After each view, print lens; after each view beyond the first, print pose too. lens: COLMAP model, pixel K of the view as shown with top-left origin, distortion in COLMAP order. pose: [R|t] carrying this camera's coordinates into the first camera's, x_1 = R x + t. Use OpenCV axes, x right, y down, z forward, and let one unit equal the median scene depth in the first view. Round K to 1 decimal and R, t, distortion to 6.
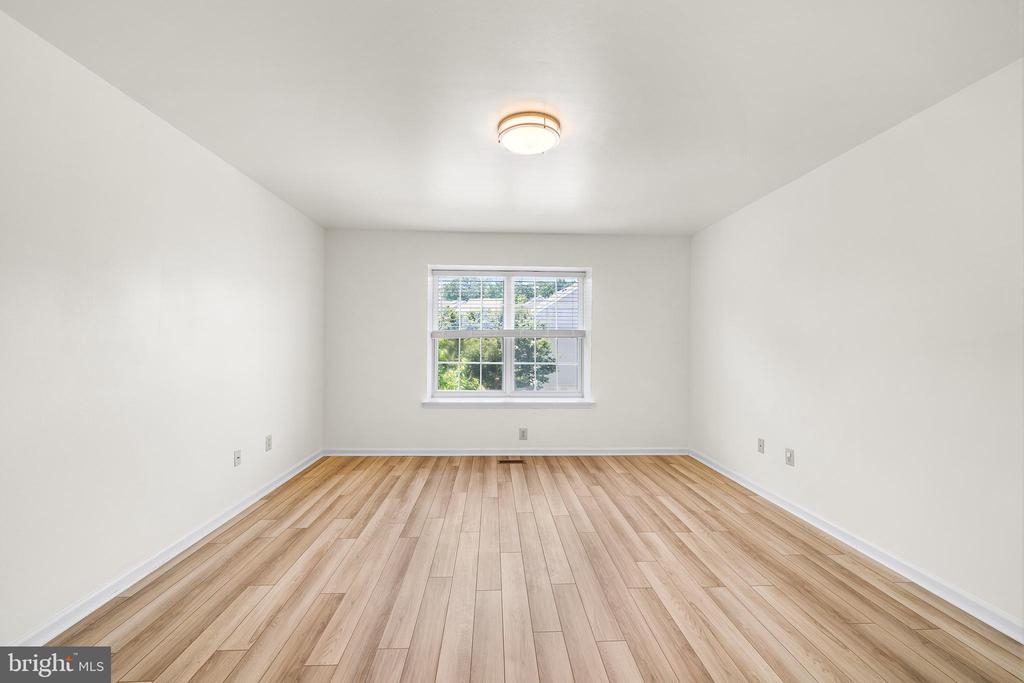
lens RADIAL K [[409.7, 0, 512.0], [0, 409.7, 341.5], [0, 0, 1]] dist [0.000539, 0.000115]
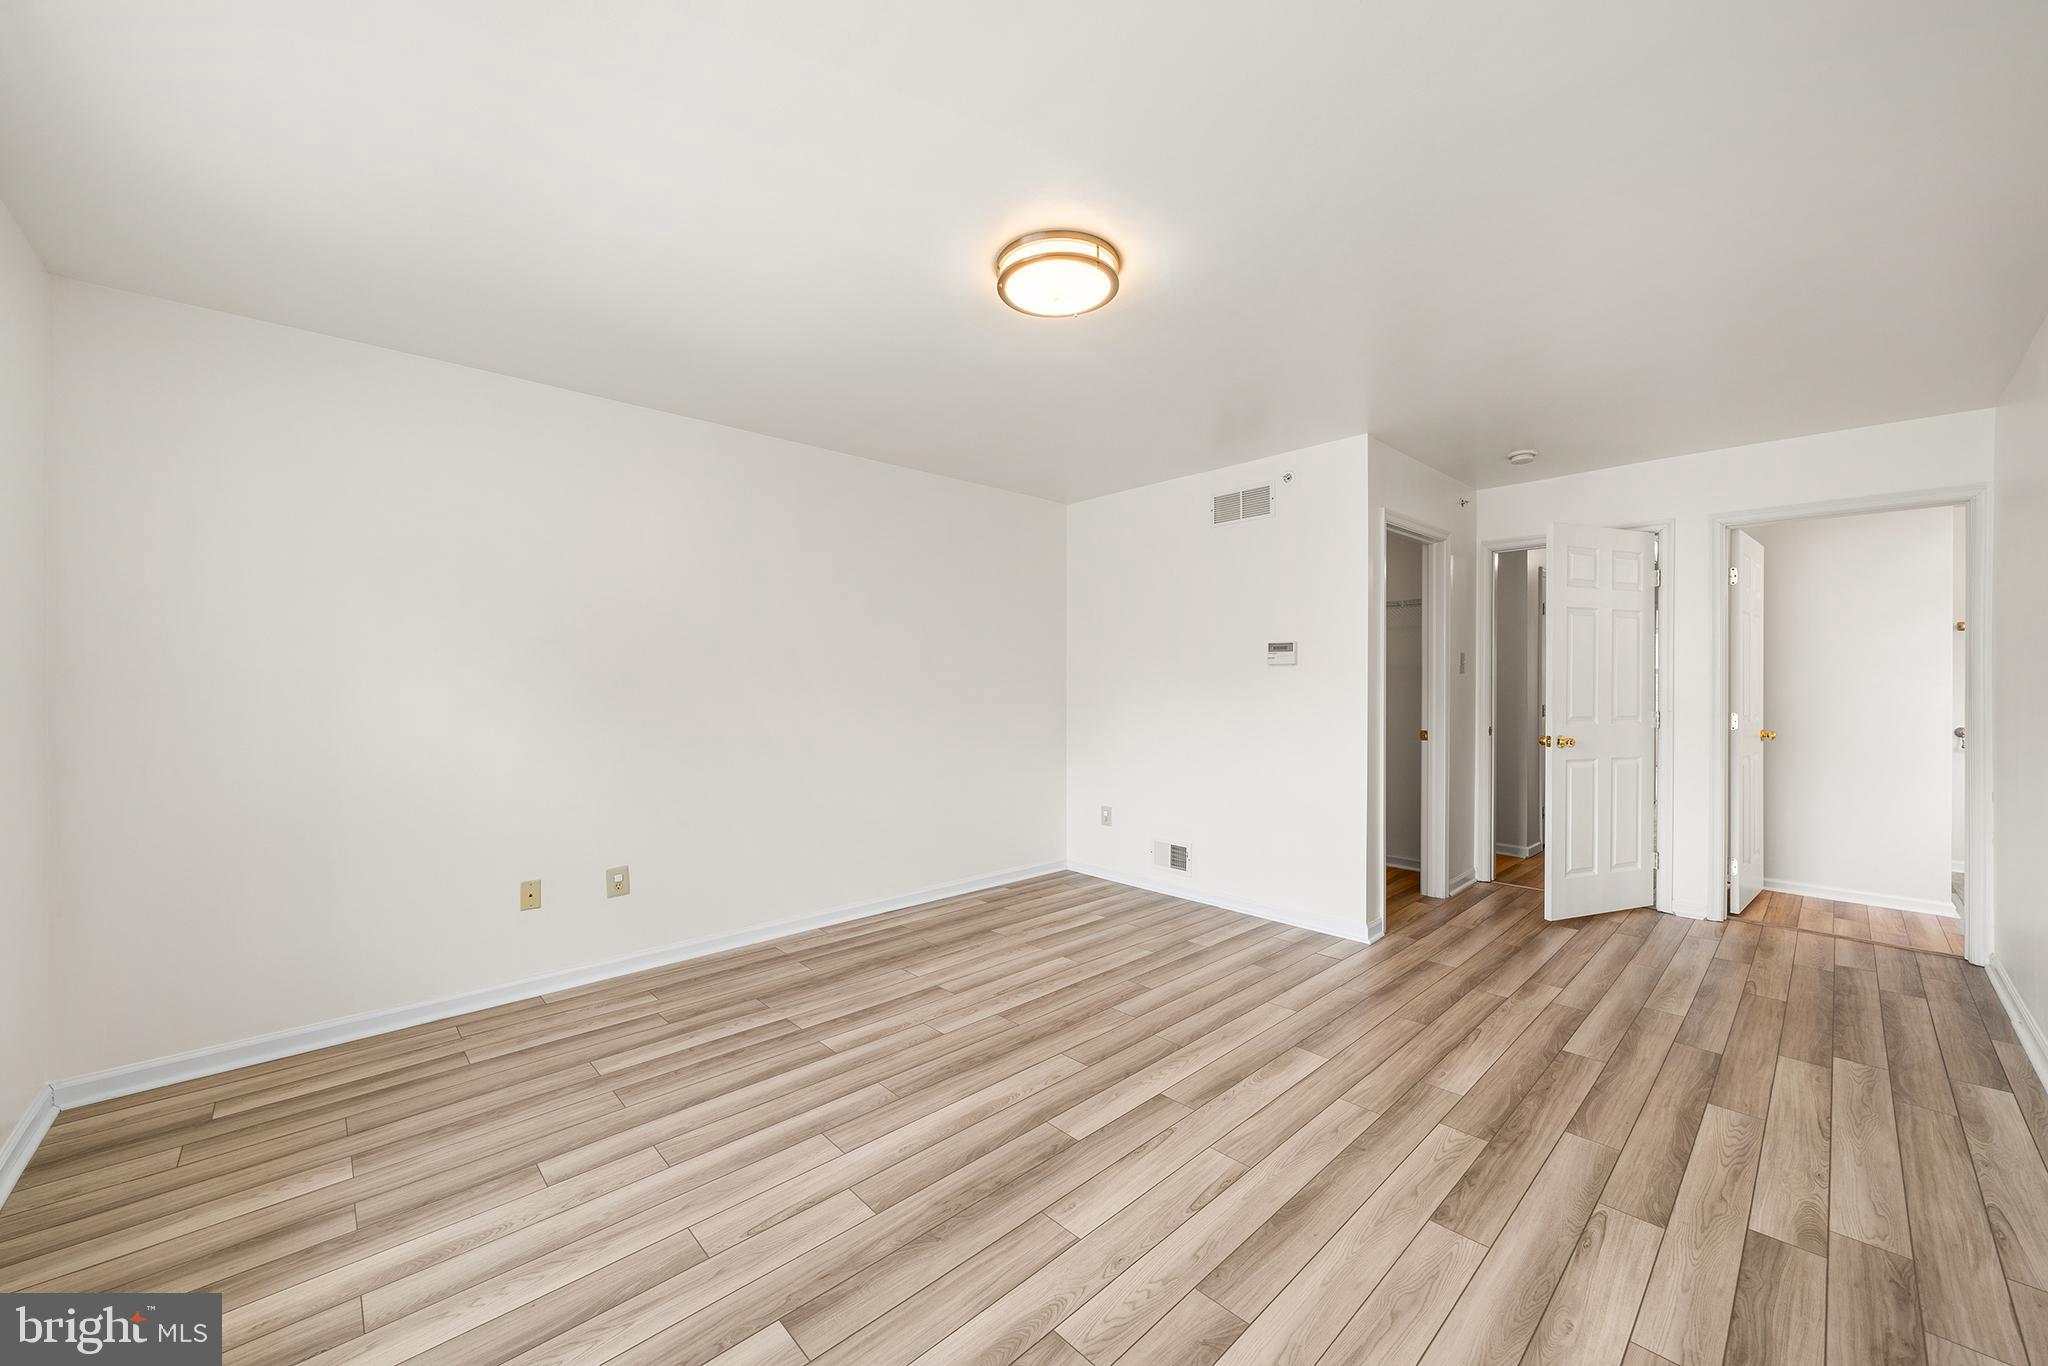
lens RADIAL K [[762.6, 0, 1024.0], [0, 762.6, 683.0], [0, 0, 1]] dist [-0.000410, -0.000032]
pose [[-0.648084, -0.003518, 0.761561, -0.603762], [-0.007338, 0.999972, -0.001626, 0.000582], [-0.761534, -0.006642, -0.648091, 1.512055]]
